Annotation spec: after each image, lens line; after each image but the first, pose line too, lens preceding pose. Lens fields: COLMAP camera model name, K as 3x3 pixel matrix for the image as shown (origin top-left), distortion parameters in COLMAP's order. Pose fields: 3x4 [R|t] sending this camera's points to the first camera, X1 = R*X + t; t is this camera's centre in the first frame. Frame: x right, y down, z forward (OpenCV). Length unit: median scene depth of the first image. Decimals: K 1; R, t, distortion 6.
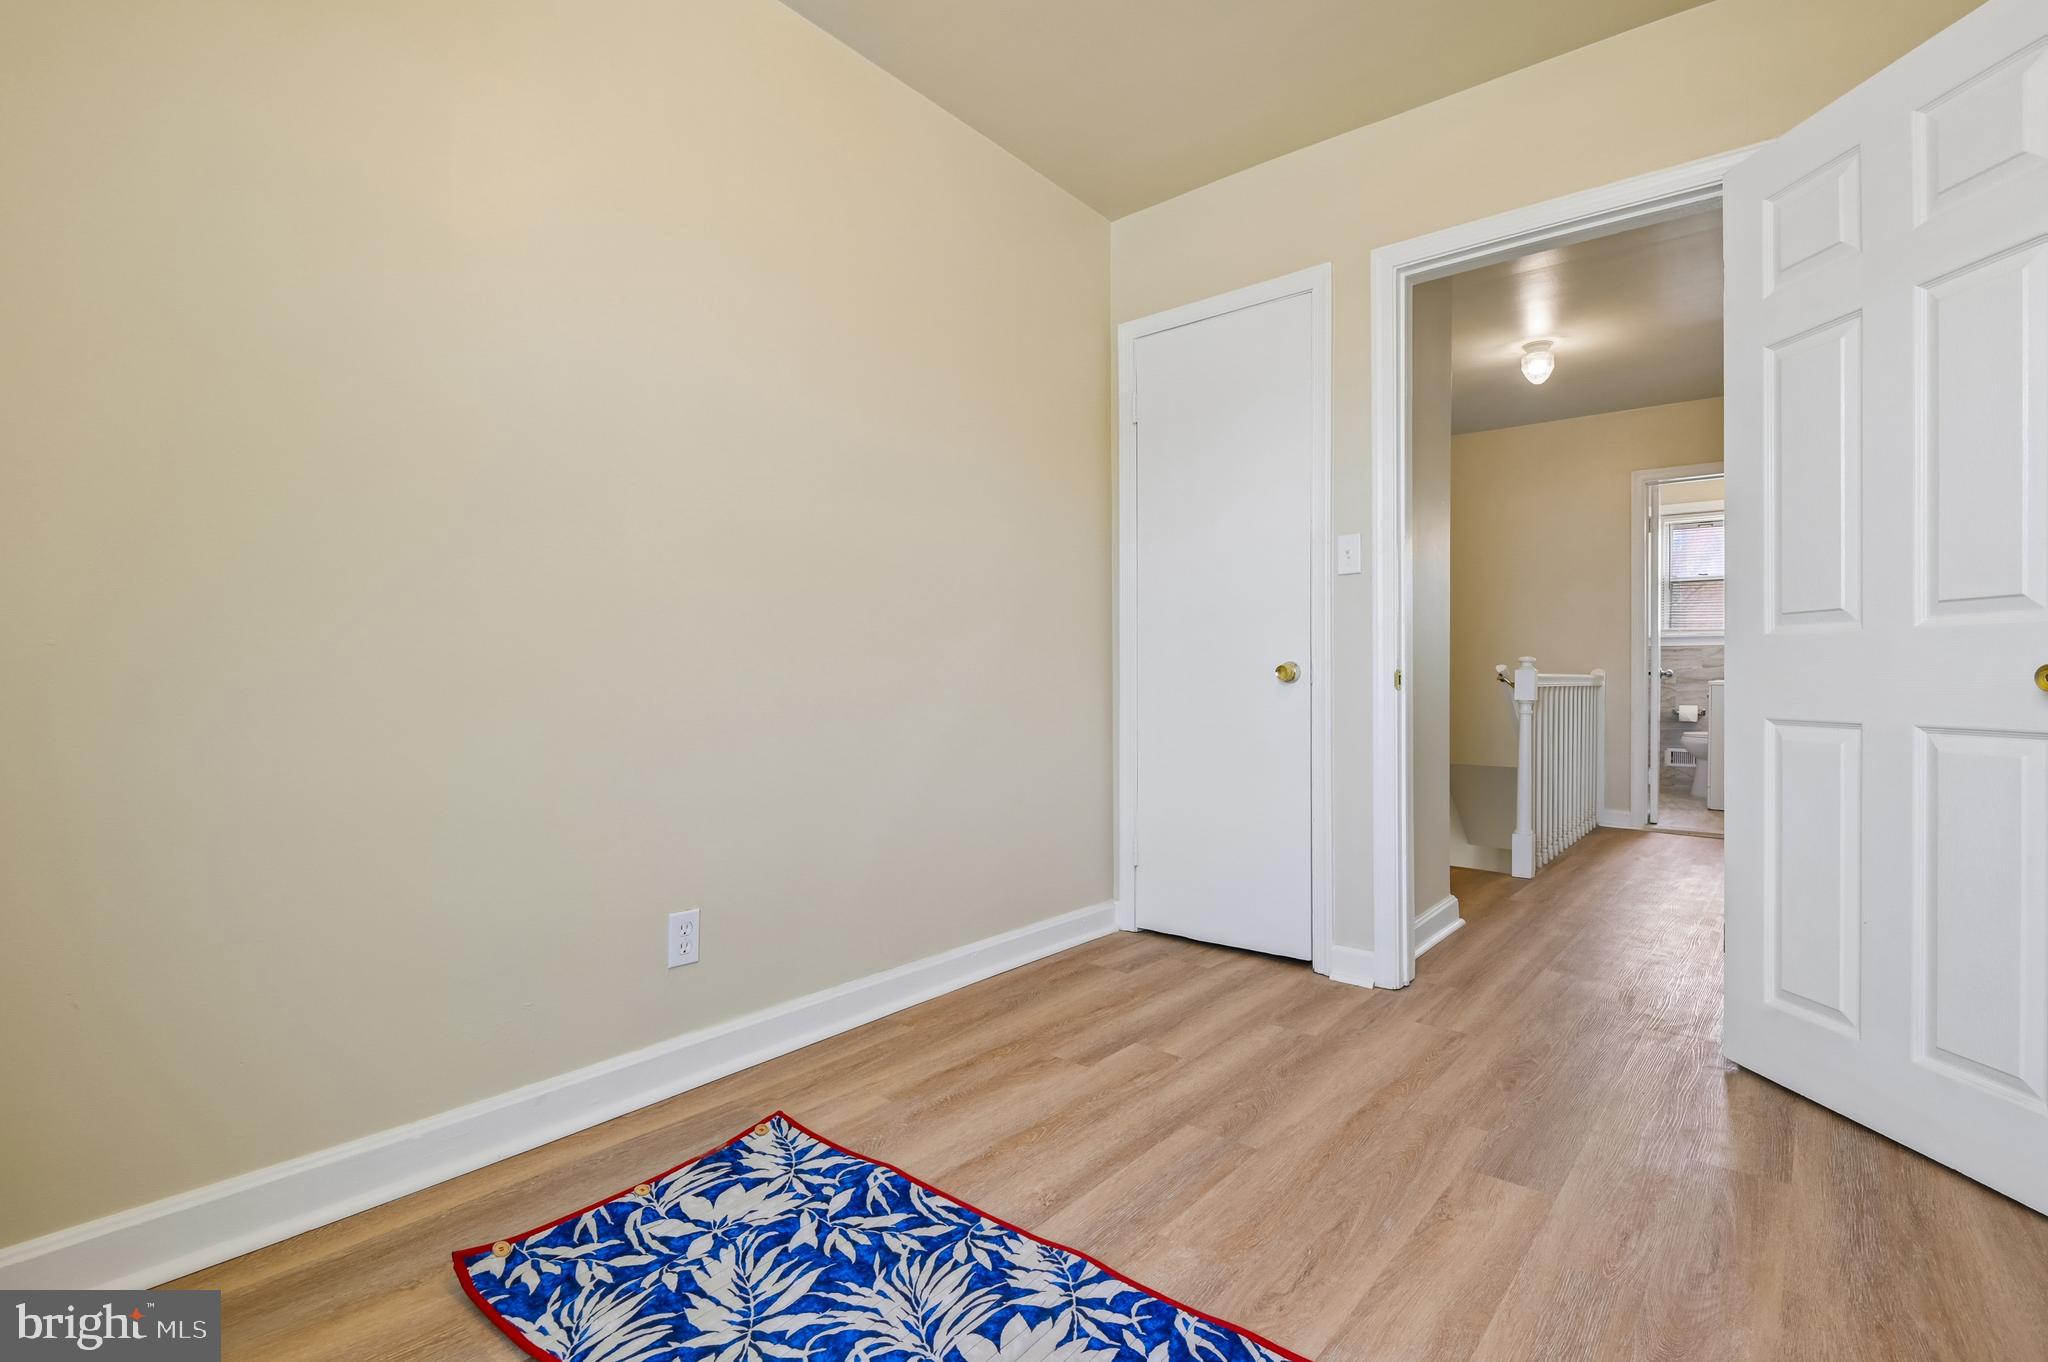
lens RADIAL K [[961.8, 0, 1033.3], [0, 961.8, 686.7], [0, 0, 1]] dist [0.001755, -0.000505]
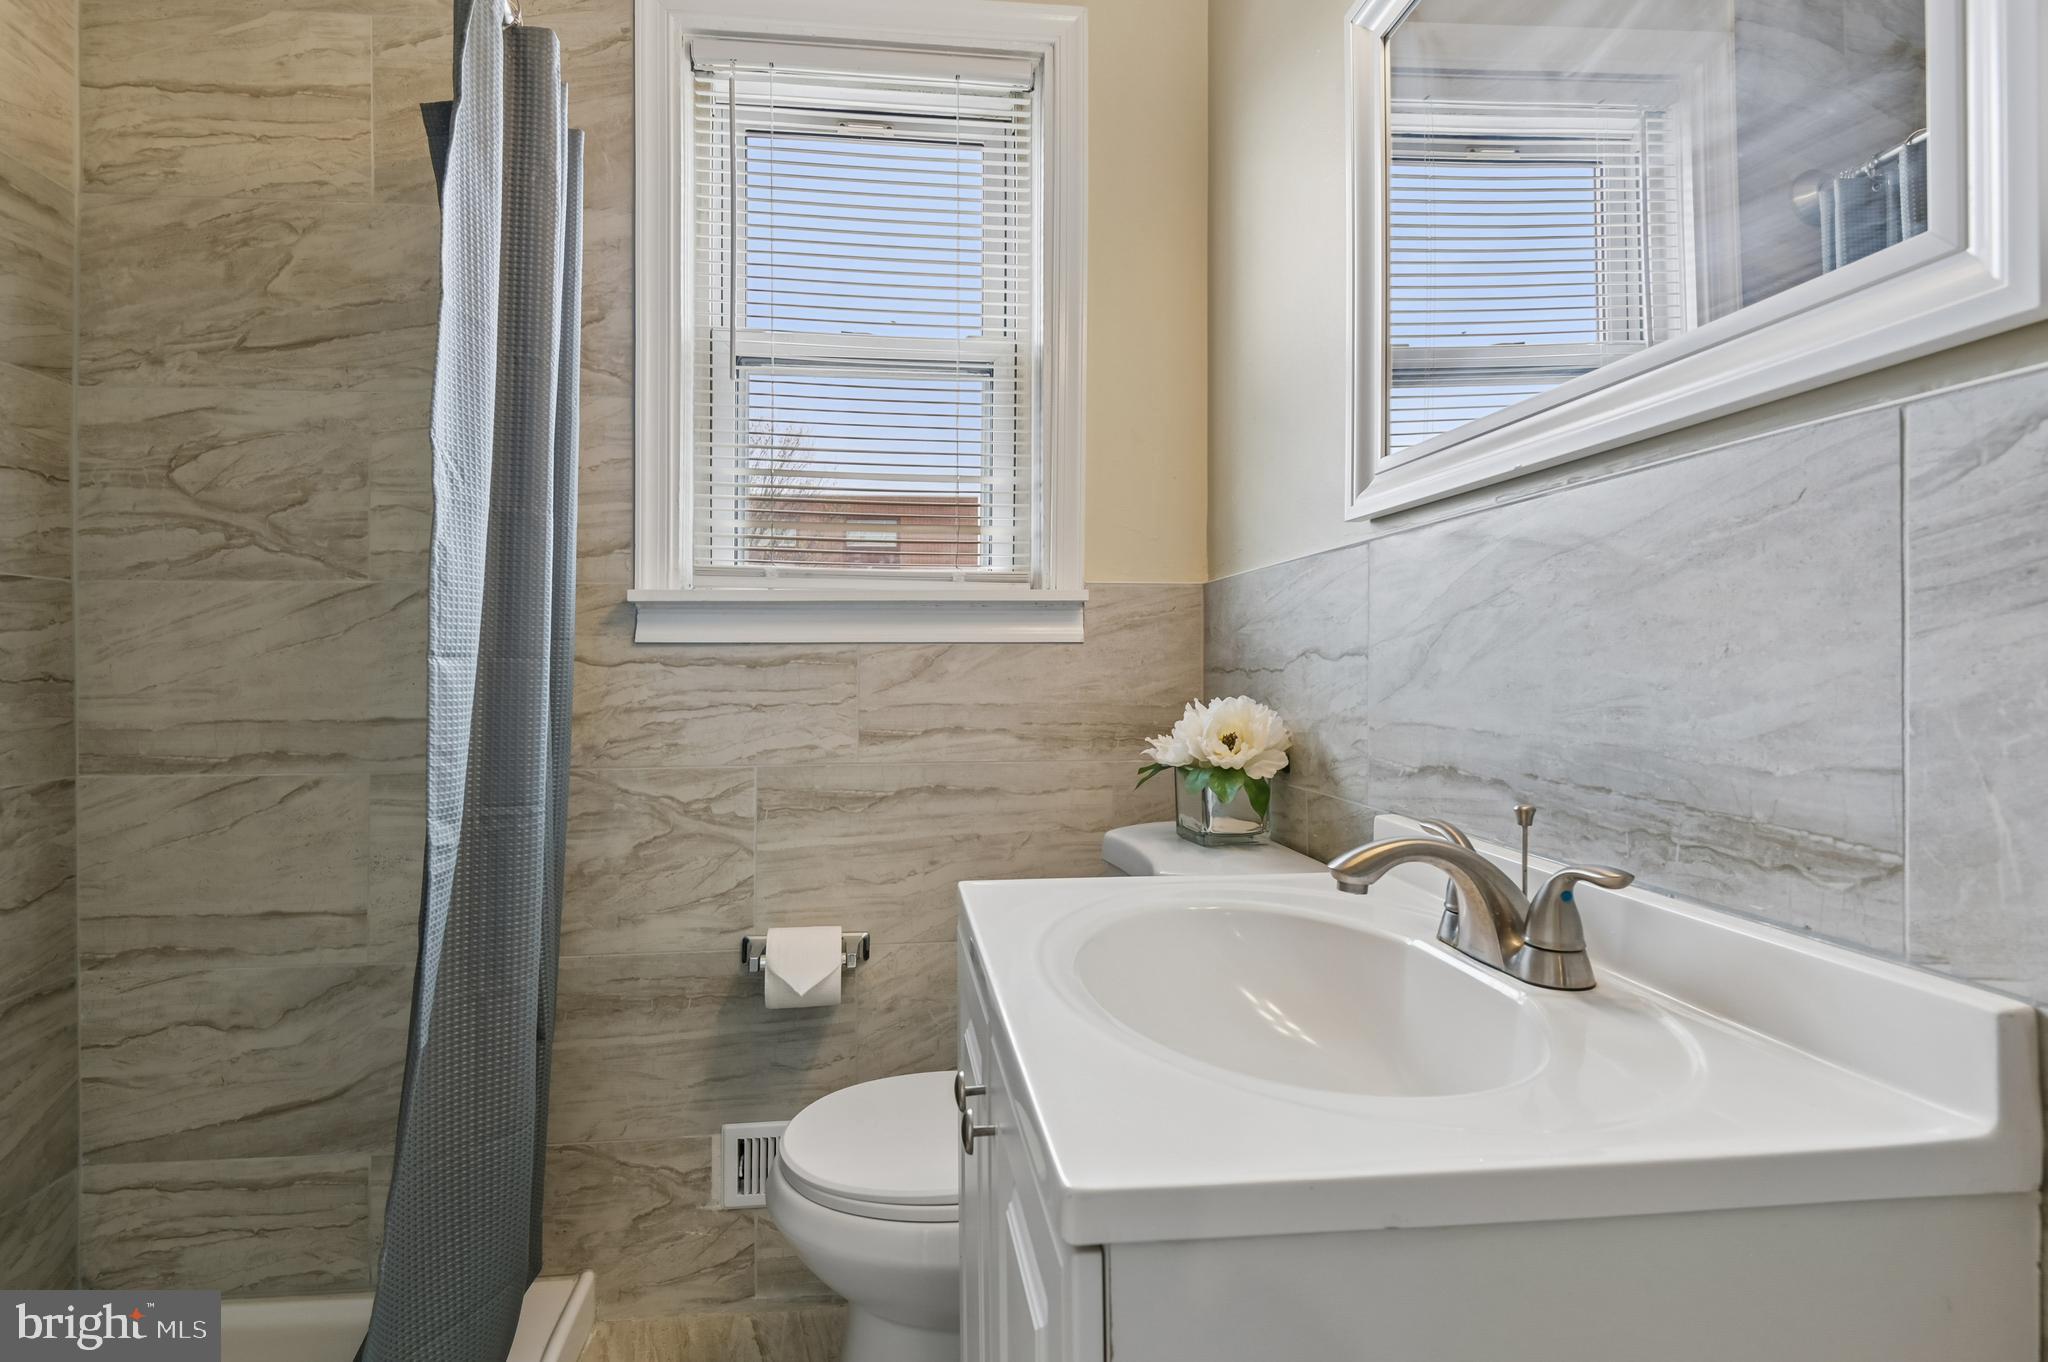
lens RADIAL K [[961.8, 0, 1023.9], [0, 961.8, 672.0], [0, 0, 1]] dist [0.001755, -0.000505]
pose [[0.703844, 0.015596, 0.710184, 0.565150], [-0.003161, 0.999818, -0.018824, -0.031876], [-0.710348, 0.011004, 0.703765, 0.818475]]
